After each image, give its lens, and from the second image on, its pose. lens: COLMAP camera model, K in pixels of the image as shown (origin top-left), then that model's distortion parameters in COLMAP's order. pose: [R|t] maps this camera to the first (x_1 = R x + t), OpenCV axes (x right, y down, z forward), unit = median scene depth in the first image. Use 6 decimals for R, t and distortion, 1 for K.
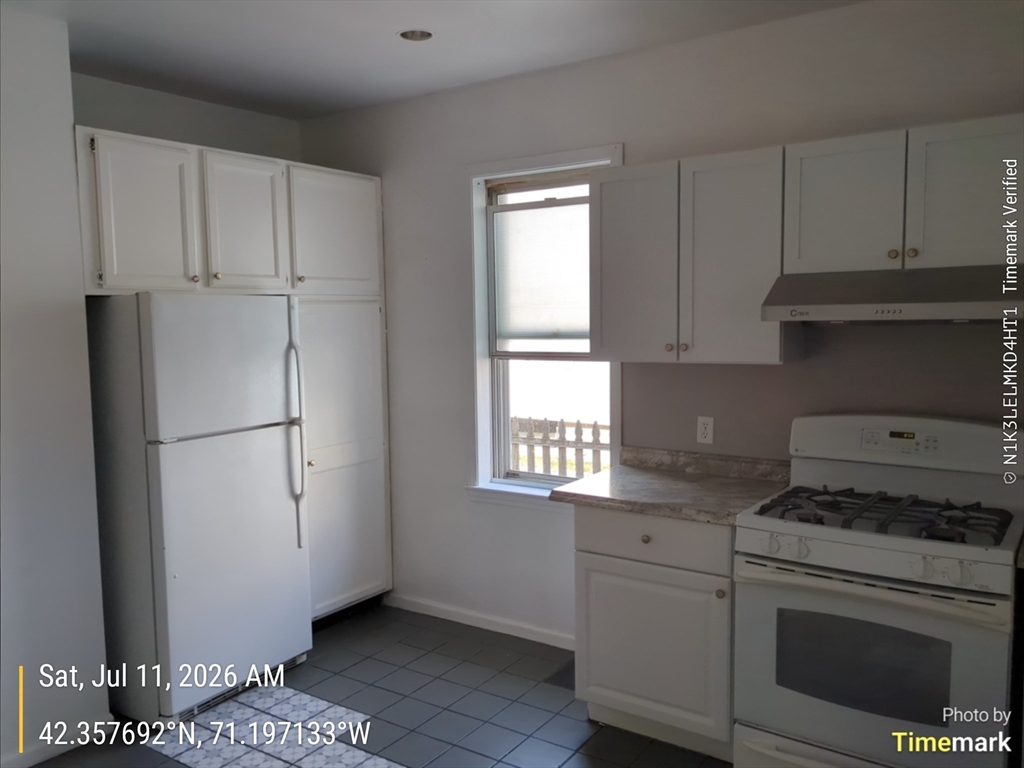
lens RADIAL K [[838.3, 0, 507.5], [0, 838.3, 385.1], [0, 0, 1]] dist [0.072319, -0.074549]
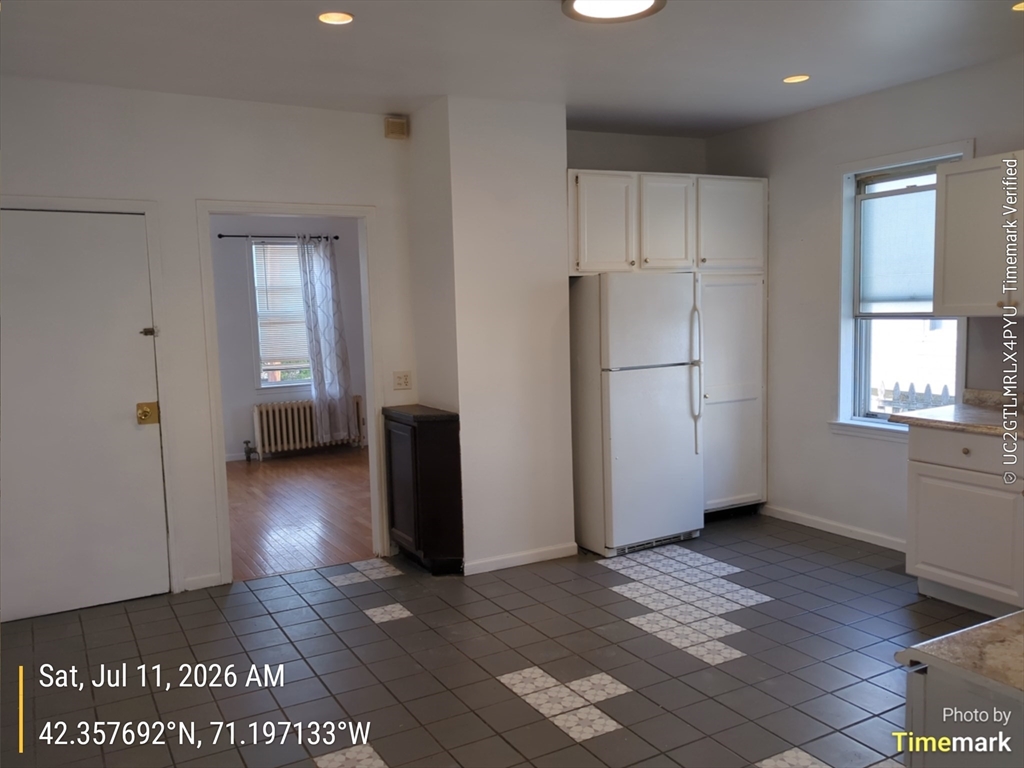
lens RADIAL K [[843.9, 0, 507.5], [0, 843.9, 392.2], [0, 0, 1]] dist [0.054358, 0.000730]
pose [[0.897865, 0.036234, -0.438778, 0.084974], [-0.022768, 0.999095, 0.035916, 0.048122], [0.439683, -0.022258, 0.897877, -0.398716]]
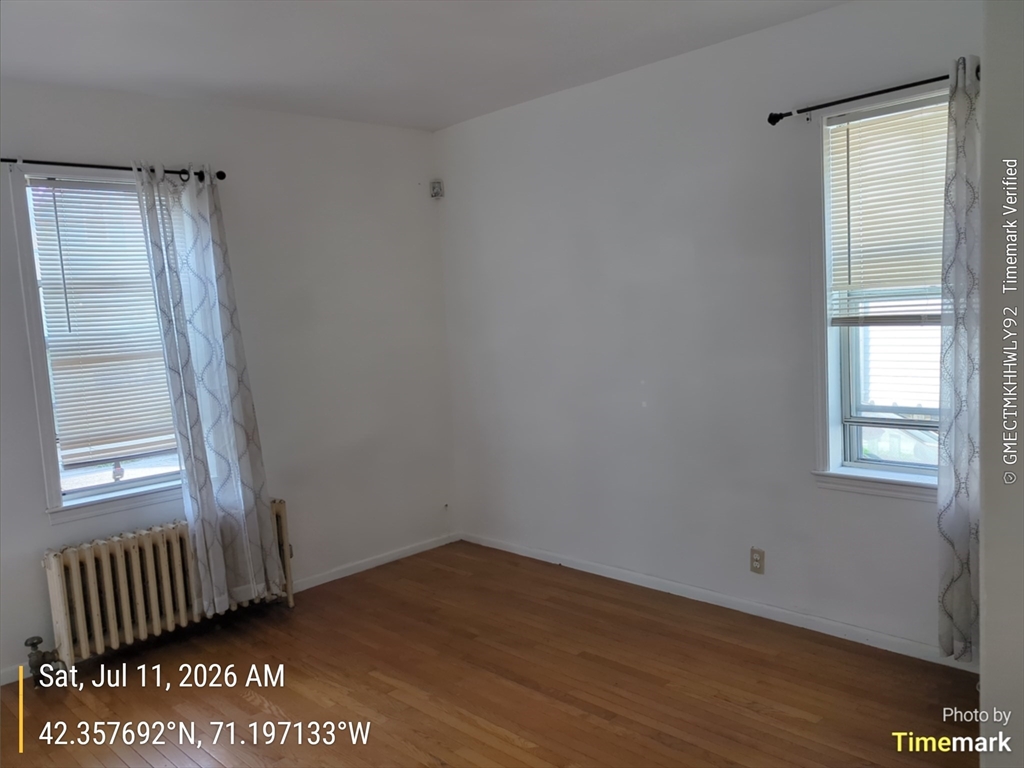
lens RADIAL K [[818.6, 0, 507.9], [0, 818.6, 391.0], [0, 0, 1]] dist [0.032877, -0.027490]
pose [[0.979276, -0.021692, -0.201365, -0.844849], [0.025221, 0.999570, 0.014977, -0.010274], [0.200953, -0.019745, 0.979402, 0.560924]]
